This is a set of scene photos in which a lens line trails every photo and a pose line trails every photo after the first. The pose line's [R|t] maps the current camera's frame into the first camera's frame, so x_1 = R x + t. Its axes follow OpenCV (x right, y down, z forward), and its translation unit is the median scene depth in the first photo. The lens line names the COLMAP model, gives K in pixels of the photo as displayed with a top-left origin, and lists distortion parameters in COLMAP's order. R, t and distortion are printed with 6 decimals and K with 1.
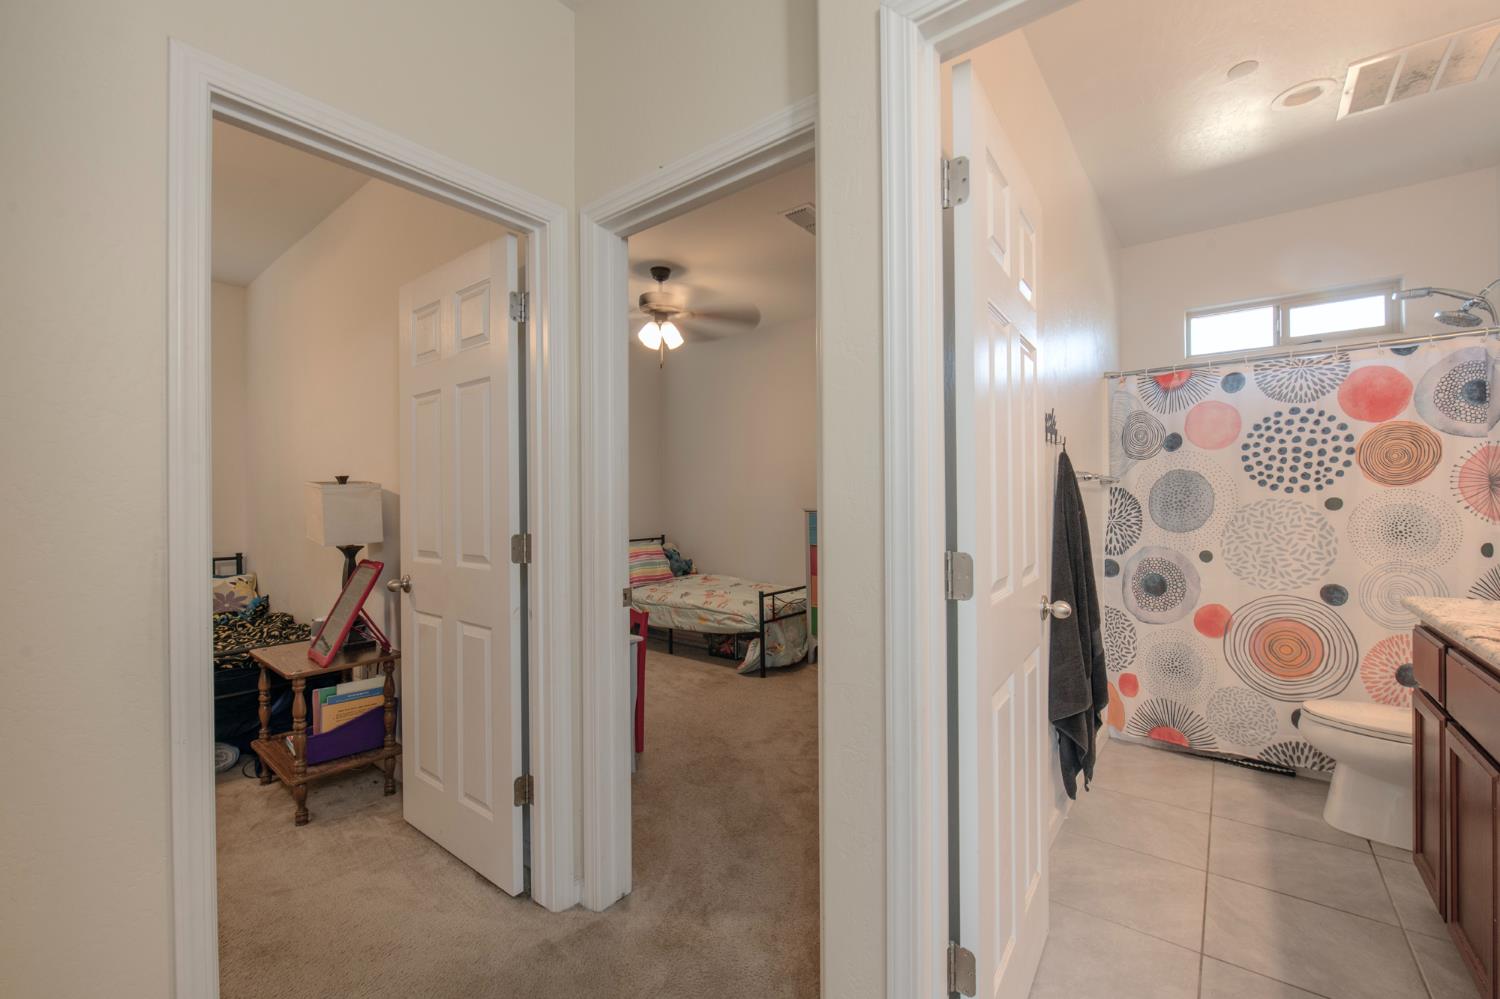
lens RADIAL K [[614.1, 0, 755.3], [0, 614.1, 508.4], [0, 0, 1]] dist [0.001060, -0.004390]
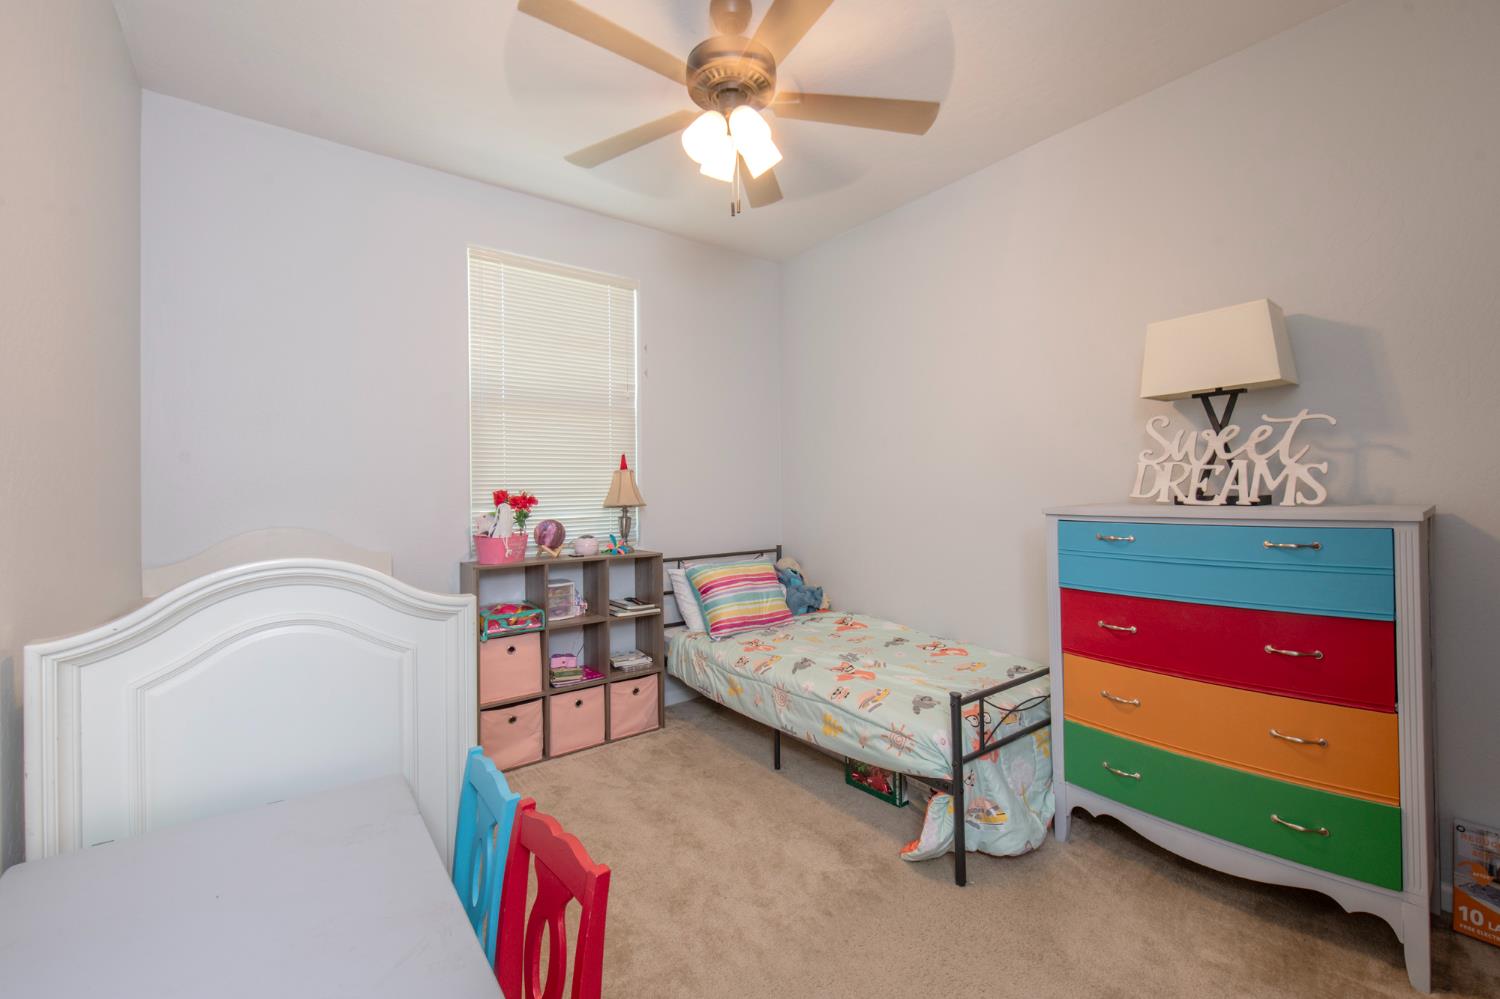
lens RADIAL K [[614.1, 0, 755.3], [0, 614.1, 508.4], [0, 0, 1]] dist [0.001060, -0.004390]
pose [[0.969758, -0.002443, -0.244054, -0.026655], [0.007170, 0.999804, 0.018479, -0.012825], [0.243961, -0.019670, 0.969585, 0.605862]]
